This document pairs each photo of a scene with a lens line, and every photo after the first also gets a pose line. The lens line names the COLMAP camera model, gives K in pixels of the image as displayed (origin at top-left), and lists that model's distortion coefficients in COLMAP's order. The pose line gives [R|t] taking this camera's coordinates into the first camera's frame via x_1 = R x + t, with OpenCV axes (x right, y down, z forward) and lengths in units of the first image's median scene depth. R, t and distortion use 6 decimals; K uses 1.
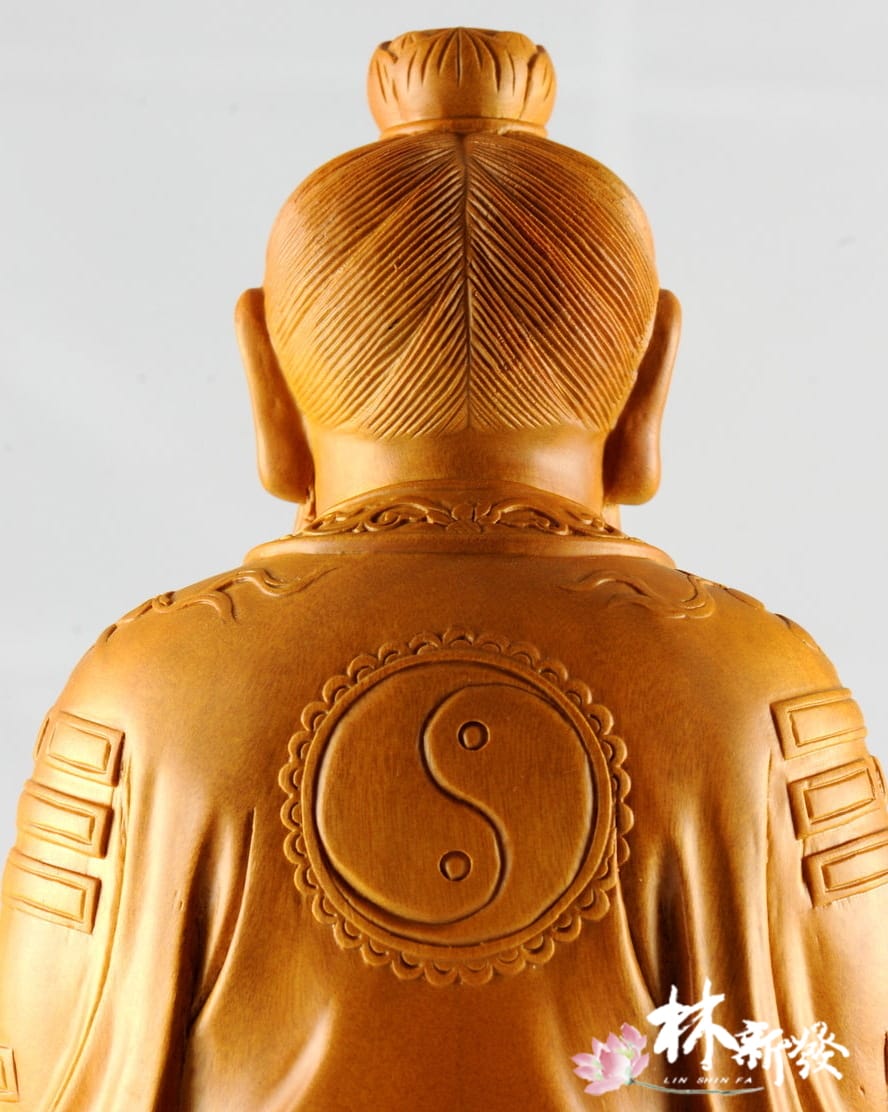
lens RADIAL K [[4576.2, 0, 445.4], [0, 4576.2, 556.7], [0, 0, 1]] dist [-0.046960, 0.000000]
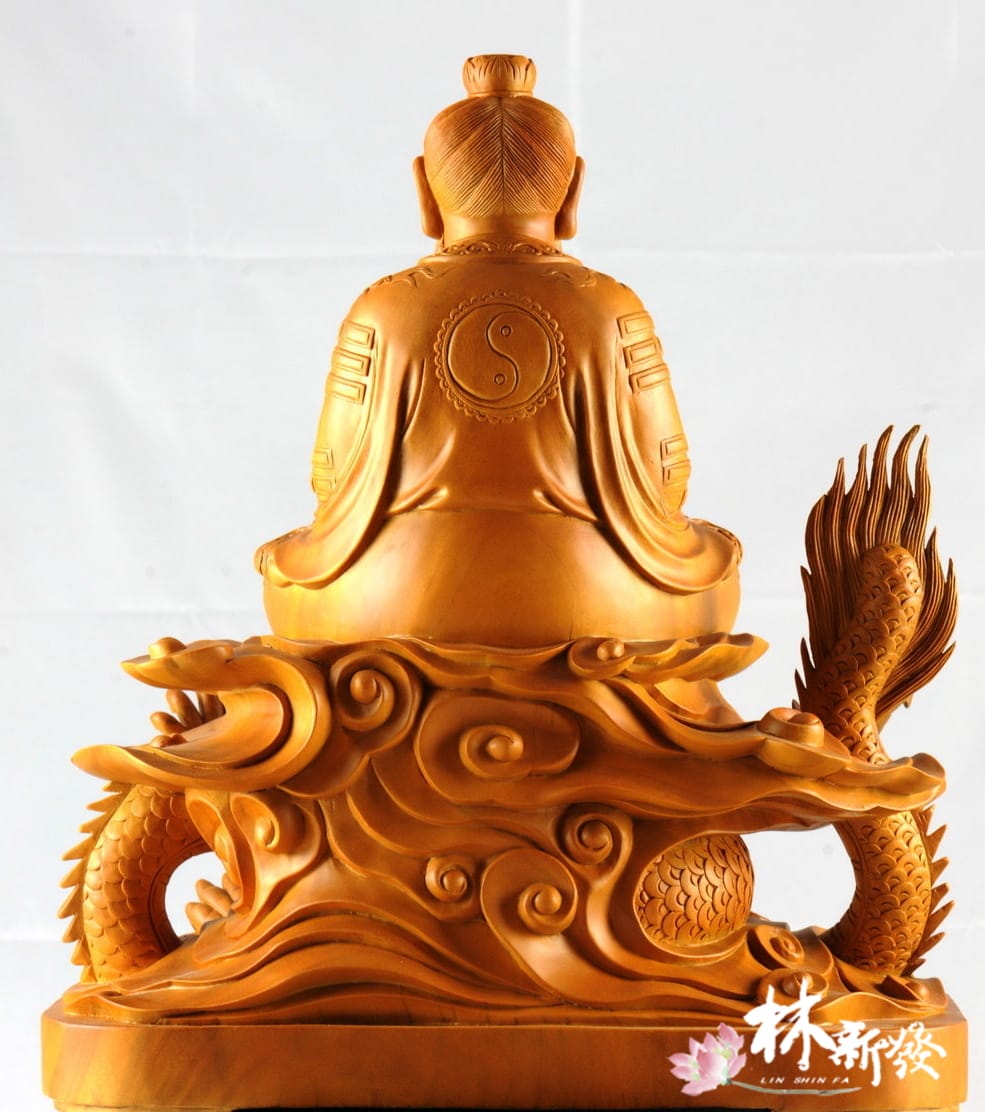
lens RADIAL K [[4395.8, 0, 492.9], [0, 4395.8, 556.8], [0, 0, 1]] dist [0.152404, 0.000000]
pose [[0.999888, -0.003921, 0.014461, -0.038855], [0.002338, 0.994160, 0.107889, -0.106001], [-0.014800, -0.107843, 0.994058, -1.558984]]
